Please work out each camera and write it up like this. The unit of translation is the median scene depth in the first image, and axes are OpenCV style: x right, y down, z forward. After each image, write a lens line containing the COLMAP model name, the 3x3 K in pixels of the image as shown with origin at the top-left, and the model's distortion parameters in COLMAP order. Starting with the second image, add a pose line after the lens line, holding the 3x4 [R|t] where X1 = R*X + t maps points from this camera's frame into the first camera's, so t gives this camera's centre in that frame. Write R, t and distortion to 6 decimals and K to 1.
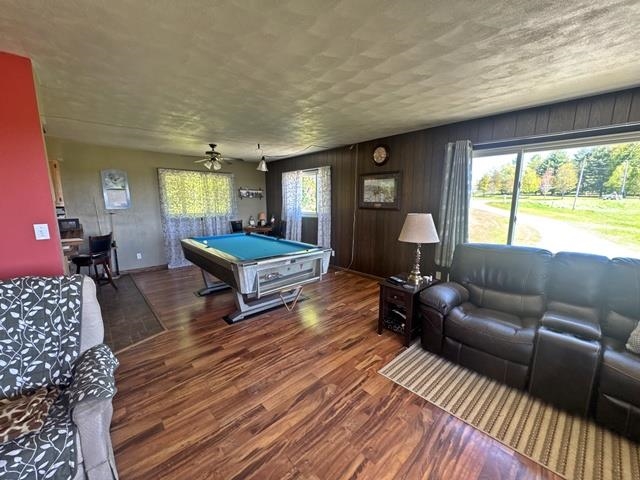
lens RADIAL K [[254.1, 0, 321.0], [0, 254.1, 242.8], [0, 0, 1]] dist [-0.009368, -0.000044]
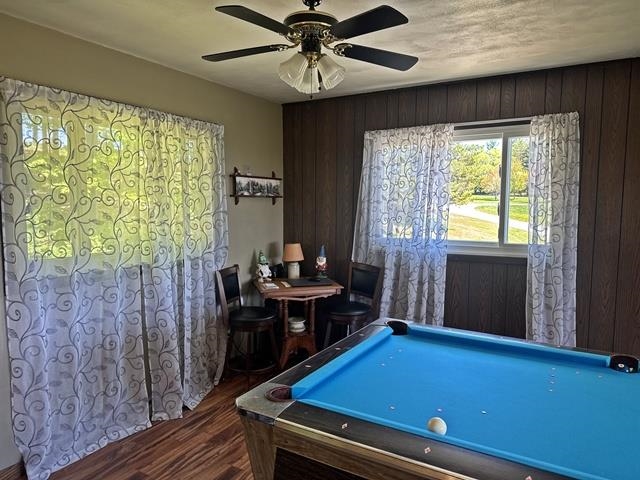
lens RADIAL K [[451.4, 0, 319.3], [0, 451.4, 236.9], [0, 0, 1]] dist [0.019820, -0.039985]
pose [[0.957192, -0.016727, 0.288969, -0.423765], [0.042115, 0.995753, -0.081864, -0.082450], [-0.286372, 0.090529, 0.953832, 0.450163]]
